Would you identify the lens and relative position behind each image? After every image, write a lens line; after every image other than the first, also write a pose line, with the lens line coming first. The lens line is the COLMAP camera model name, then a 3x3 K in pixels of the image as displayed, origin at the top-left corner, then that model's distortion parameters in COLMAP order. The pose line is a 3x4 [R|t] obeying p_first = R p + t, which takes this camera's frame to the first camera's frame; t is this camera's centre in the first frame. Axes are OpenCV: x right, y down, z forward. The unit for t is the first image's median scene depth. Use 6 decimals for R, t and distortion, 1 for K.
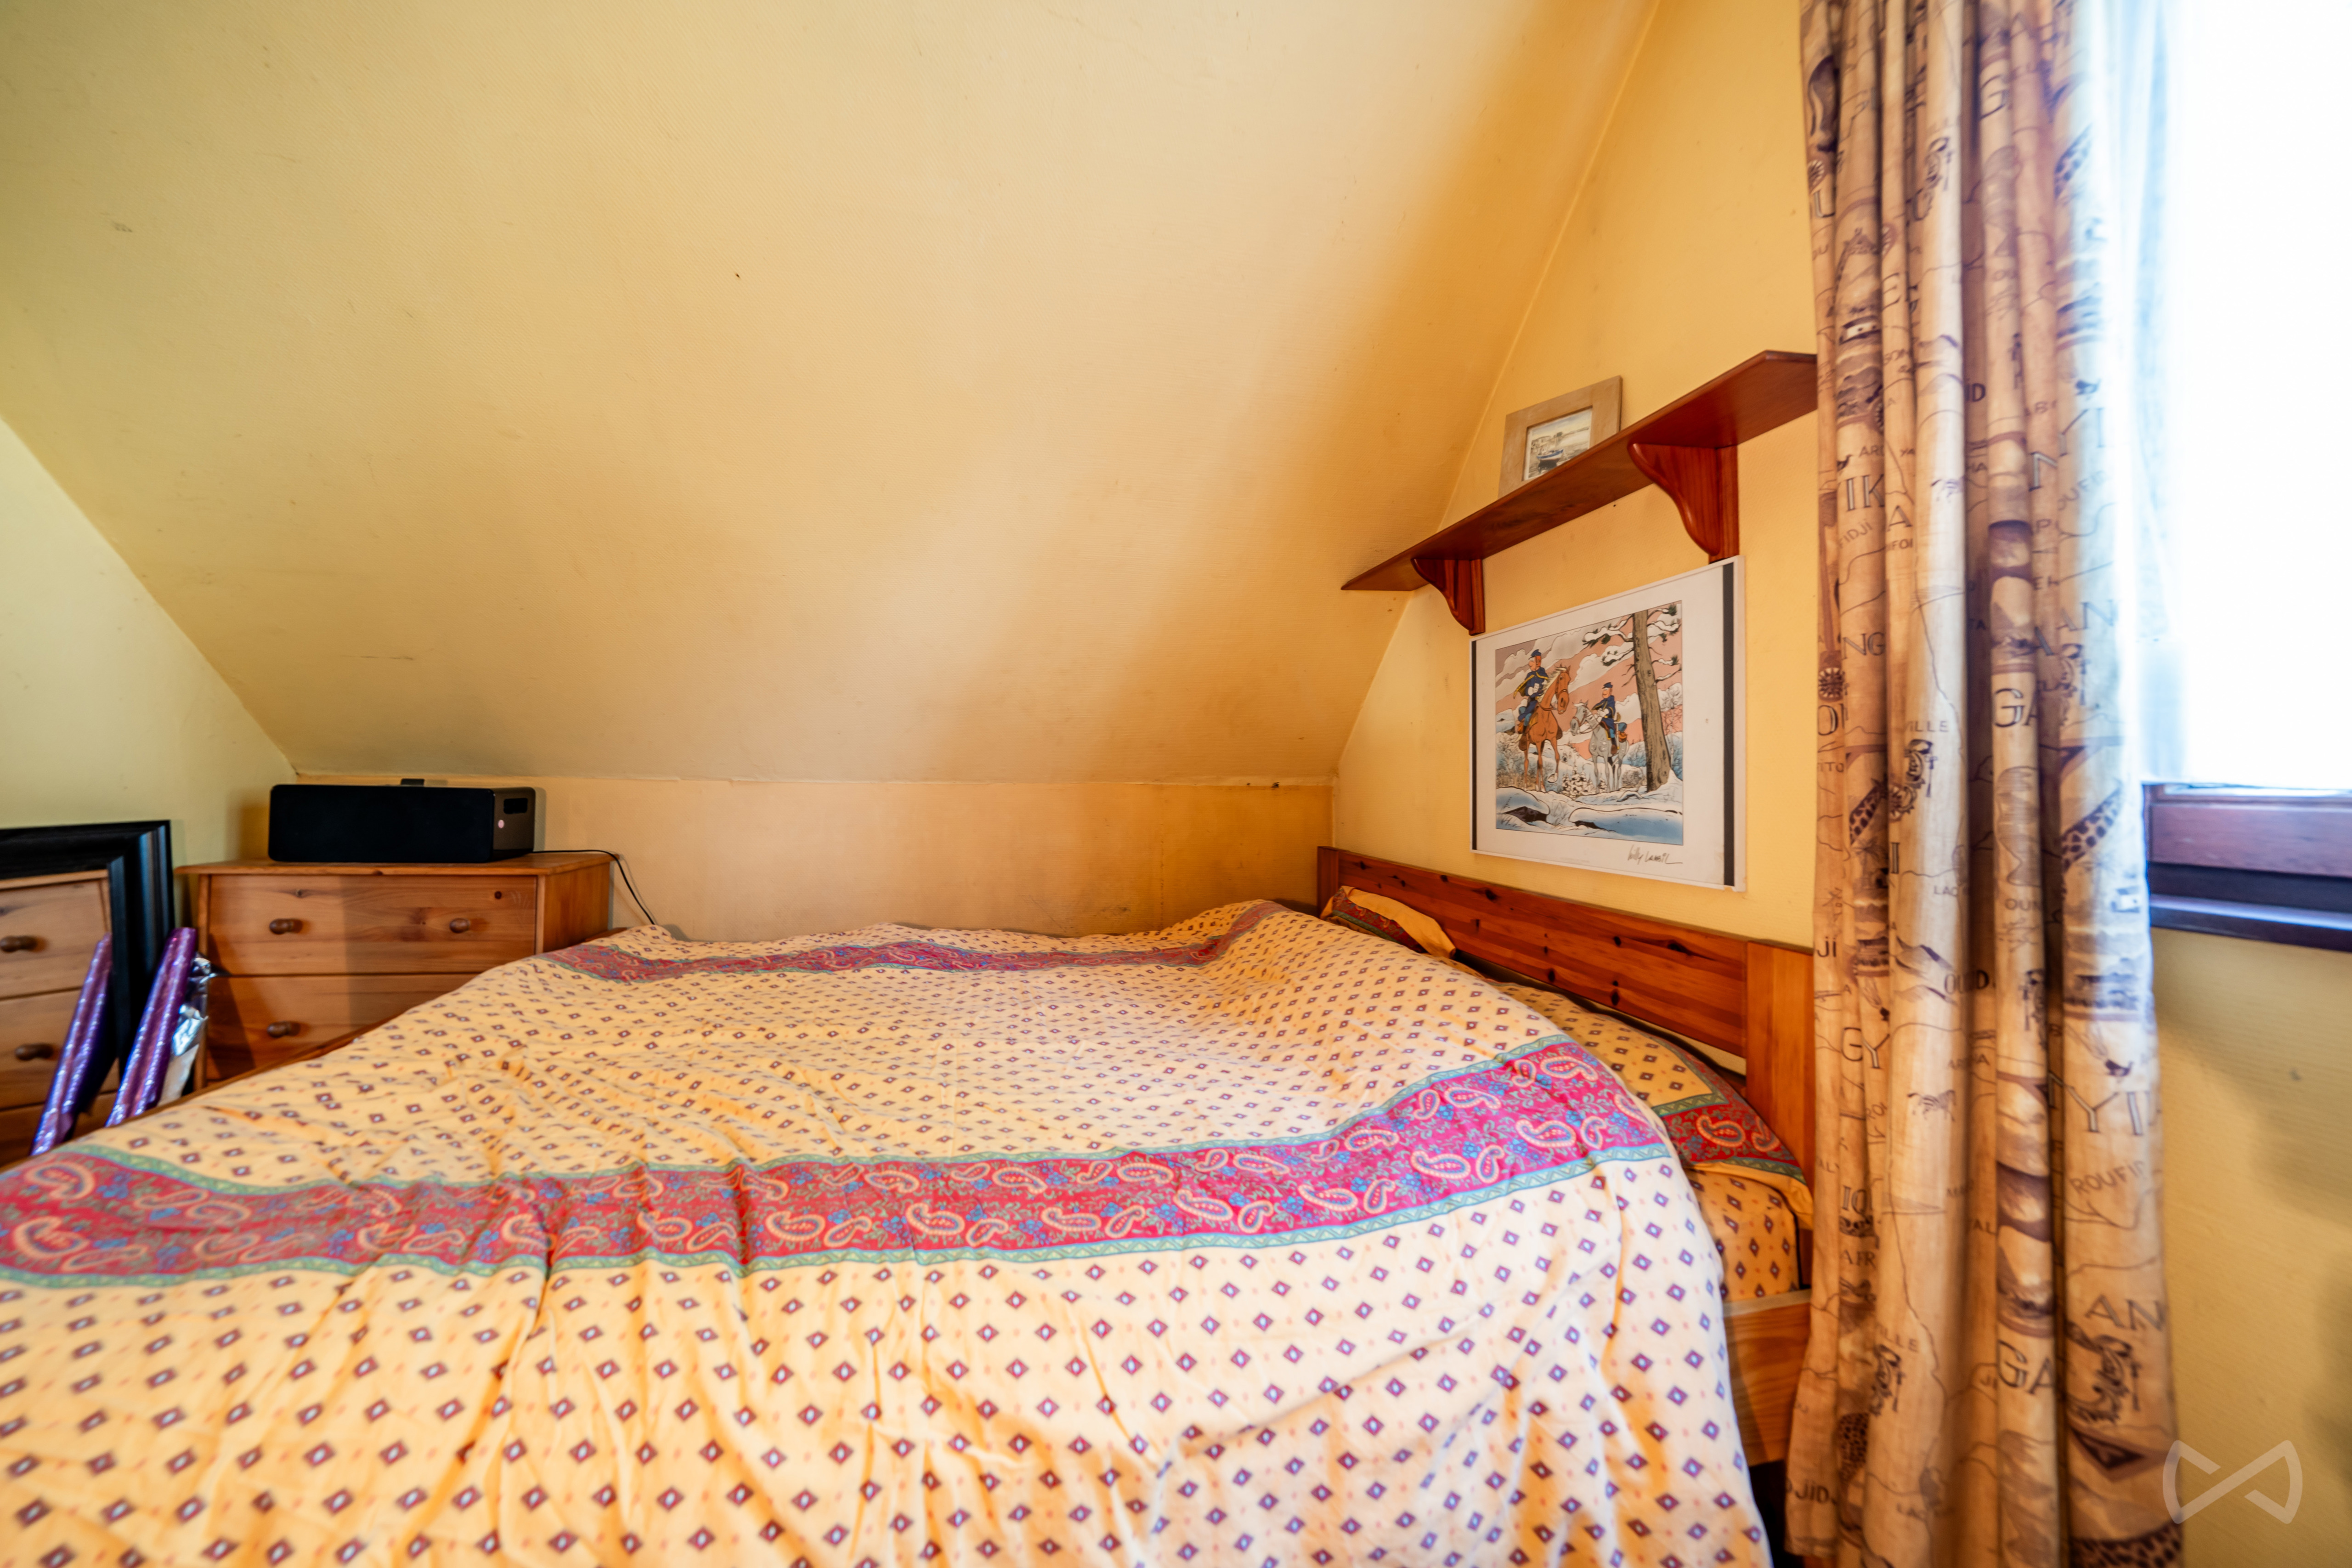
lens RADIAL K [[796.7, 0, 1179.3], [0, 796.7, 775.2], [0, 0, 1]] dist [-0.004025, -0.000353]
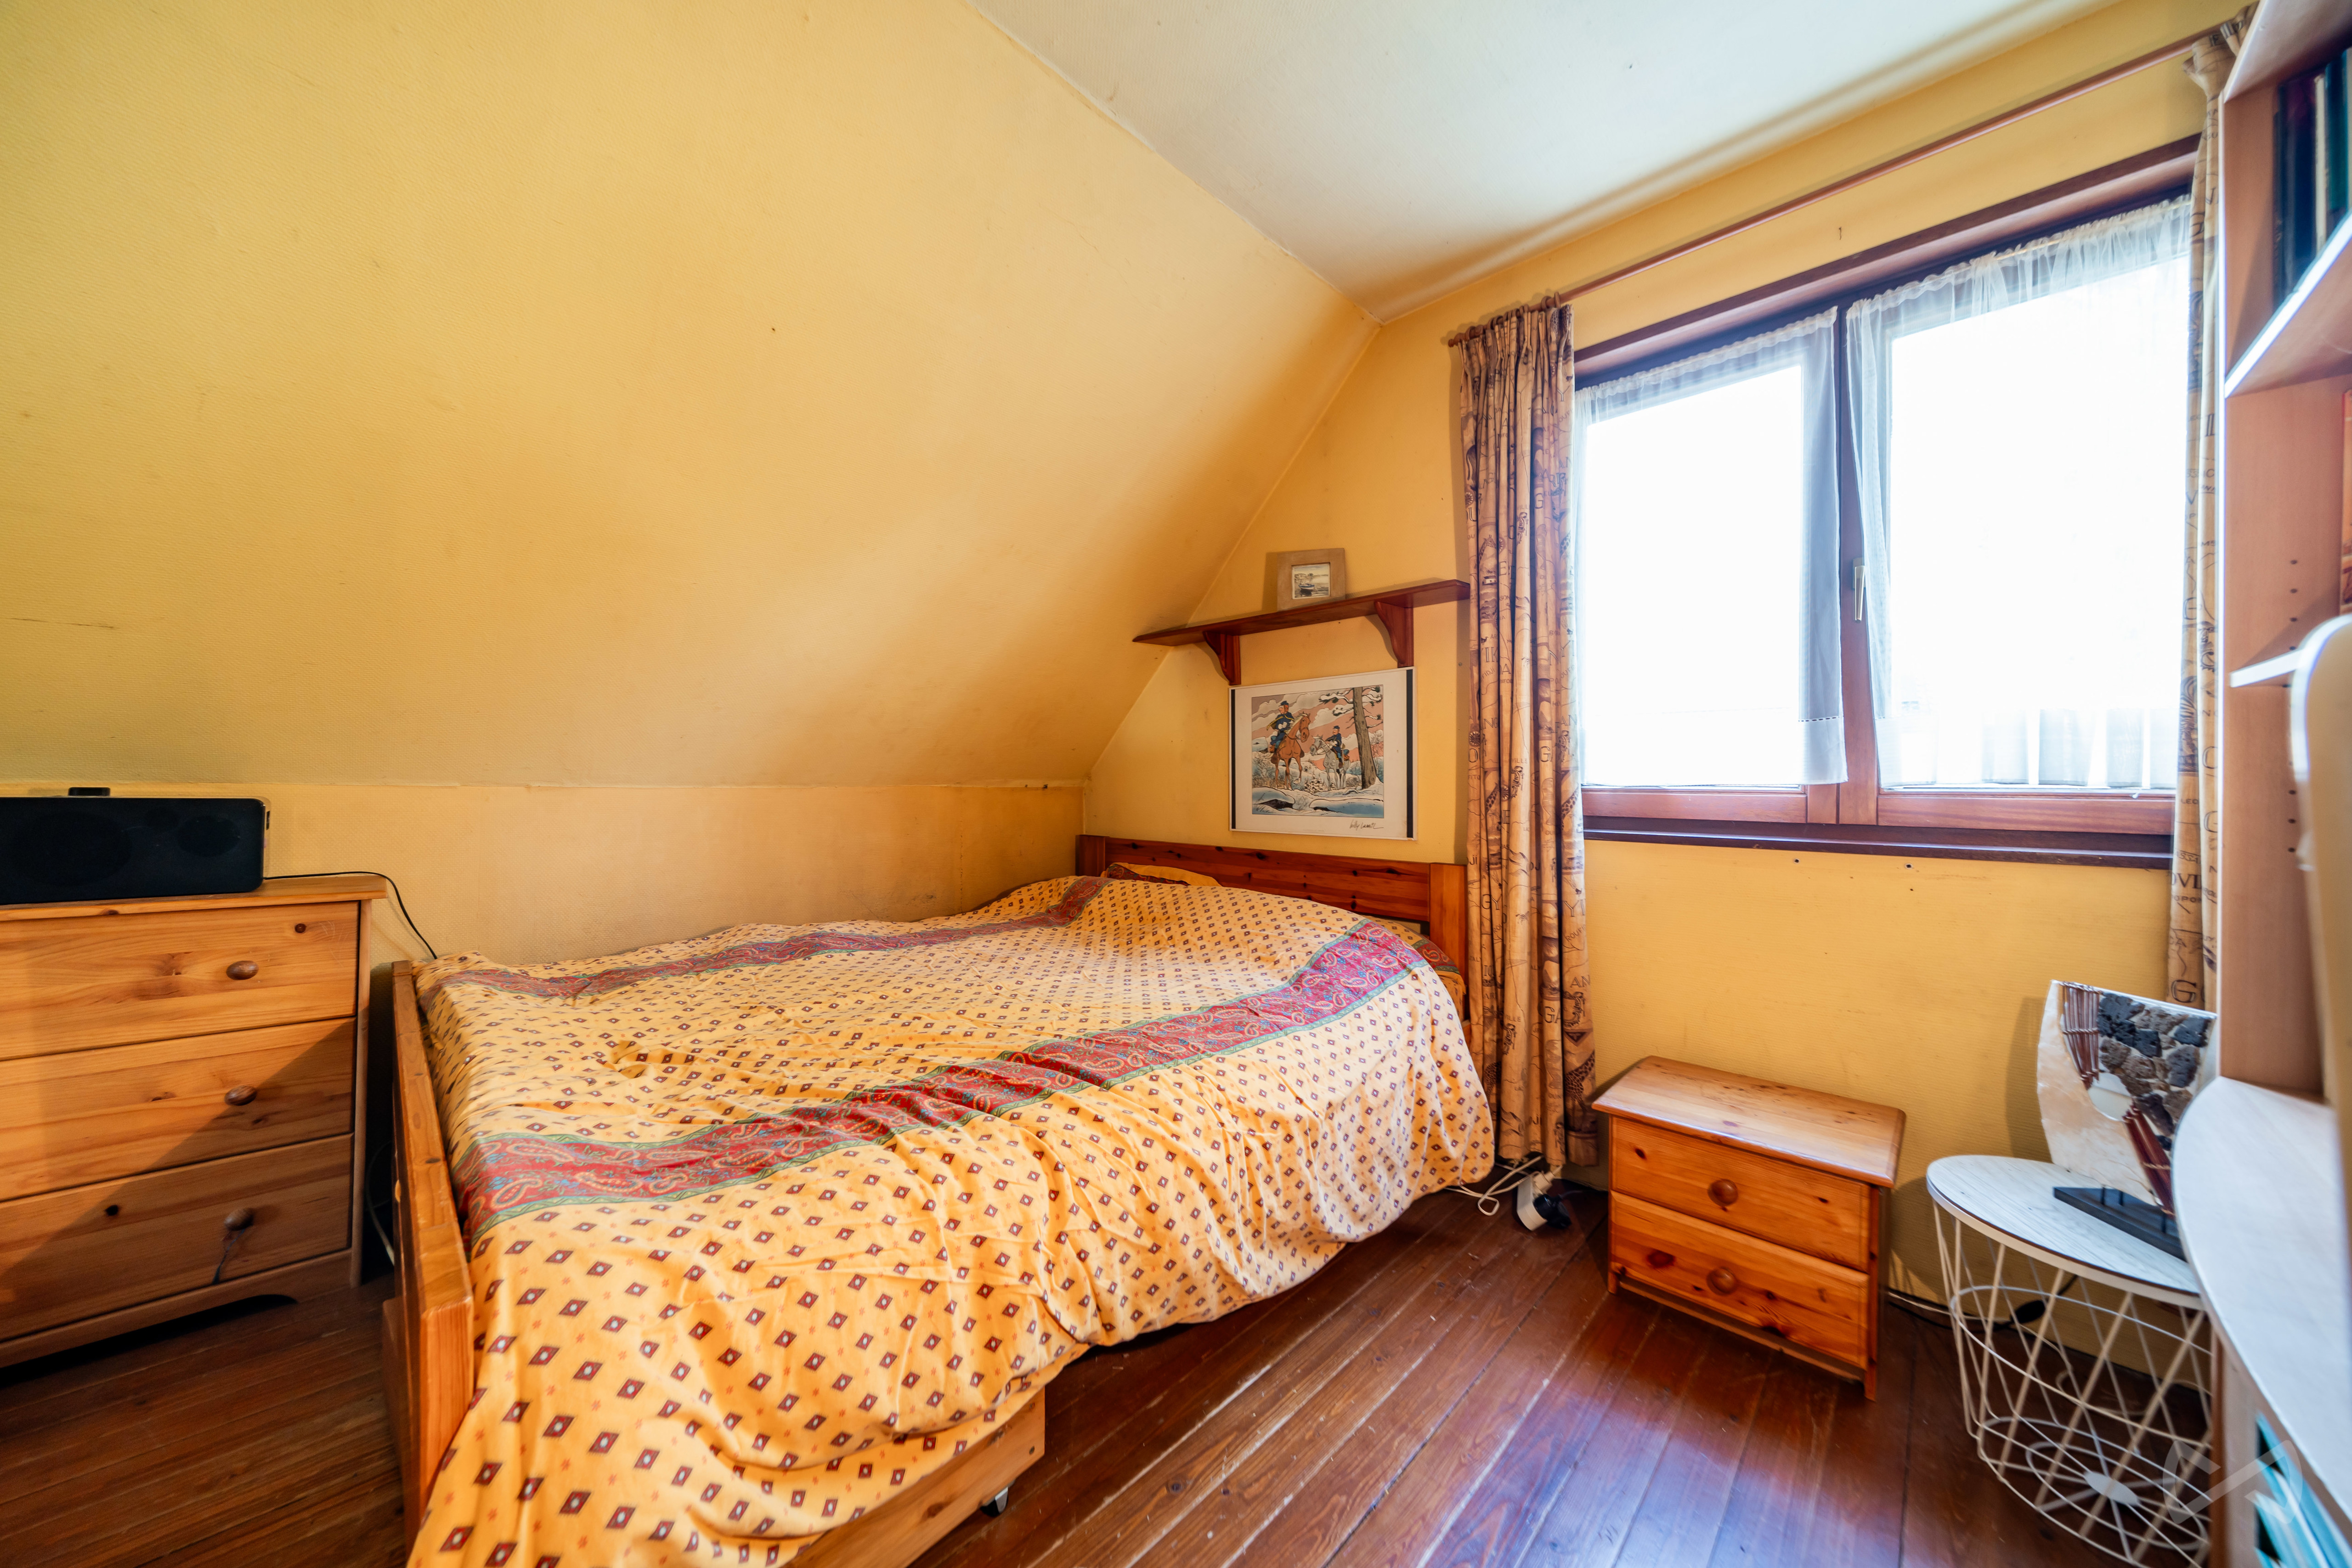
lens RADIAL K [[796.7, 0, 1168.2], [0, 796.7, 781.3], [0, 0, 1]] dist [-0.004025, -0.000353]
pose [[0.832476, -0.004234, 0.554045, -0.843118], [-0.000432, 0.999966, 0.008290, -0.012378], [-0.554061, -0.007141, 0.832445, -0.270192]]
